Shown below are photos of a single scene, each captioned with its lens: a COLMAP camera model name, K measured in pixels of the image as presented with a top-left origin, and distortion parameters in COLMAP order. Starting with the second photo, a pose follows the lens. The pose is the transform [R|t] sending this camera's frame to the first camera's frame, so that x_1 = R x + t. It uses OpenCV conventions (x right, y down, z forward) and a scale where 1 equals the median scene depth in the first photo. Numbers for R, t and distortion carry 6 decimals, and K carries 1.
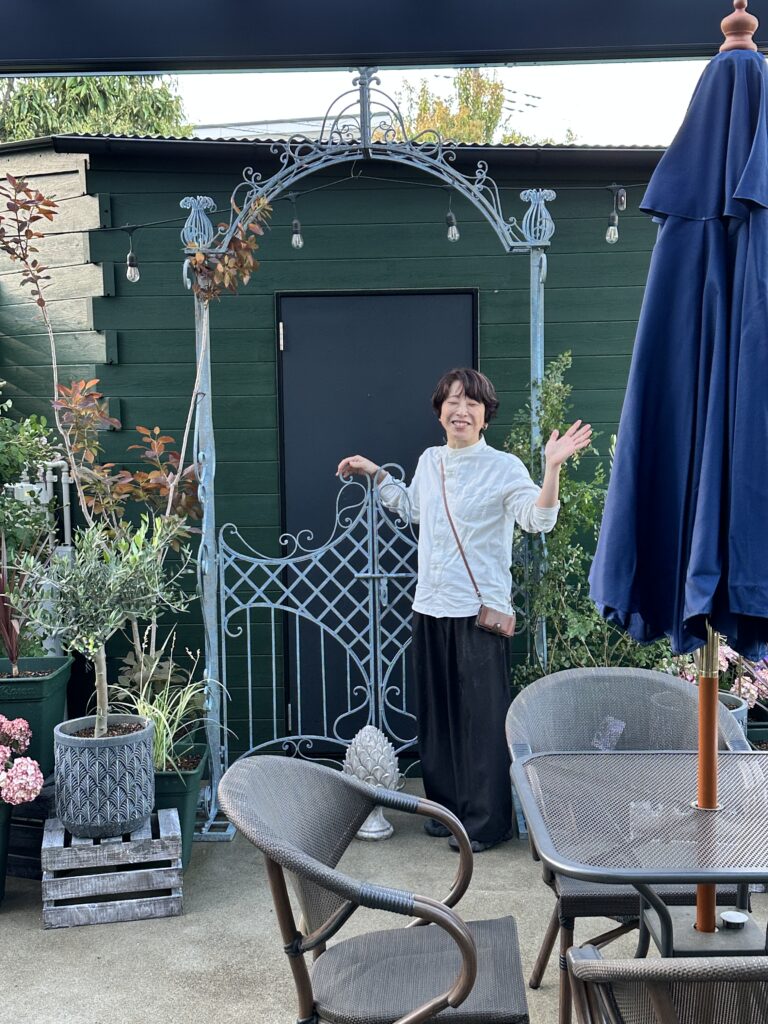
lens RADIAL K [[1341.0, 0, 379.0], [0, 1341.0, 515.2], [0, 0, 1]] dist [0.074287, 0.000000]
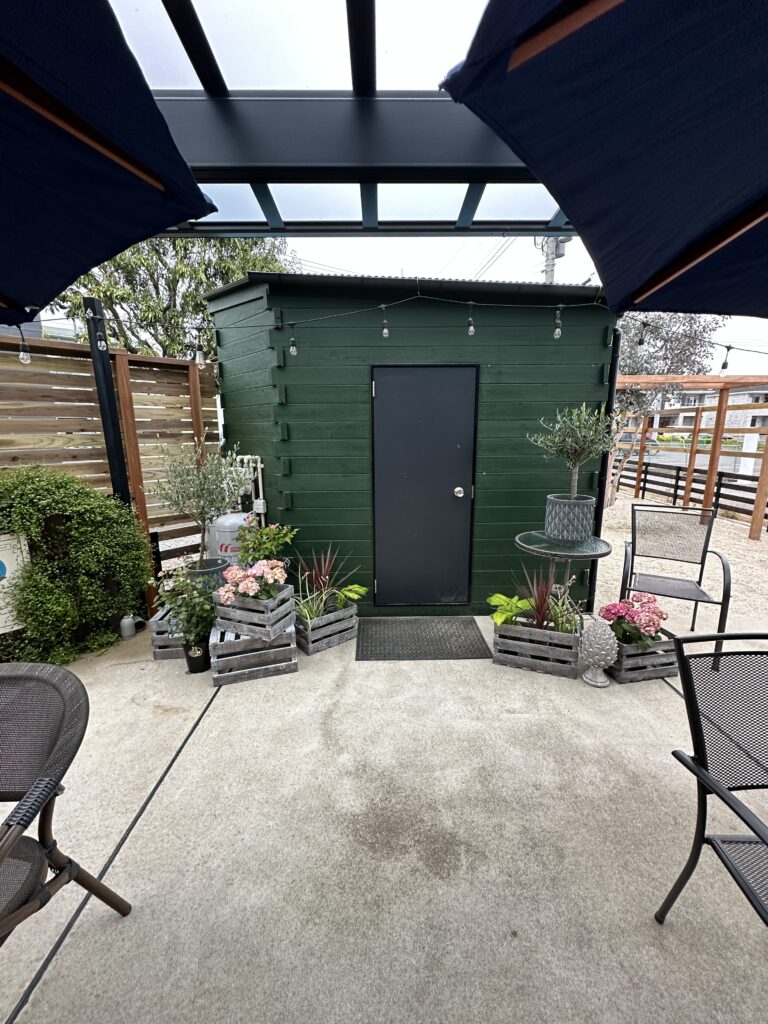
lens RADIAL K [[405.1, 0, 382.1], [0, 405.1, 505.8], [0, 0, 1]] dist [0.000035, 0.000263]
pose [[0.998921, 0.000738, 0.046426, -0.096257], [-0.004422, 0.996839, 0.079320, -0.018232], [-0.046220, -0.079439, 0.995768, 0.473737]]
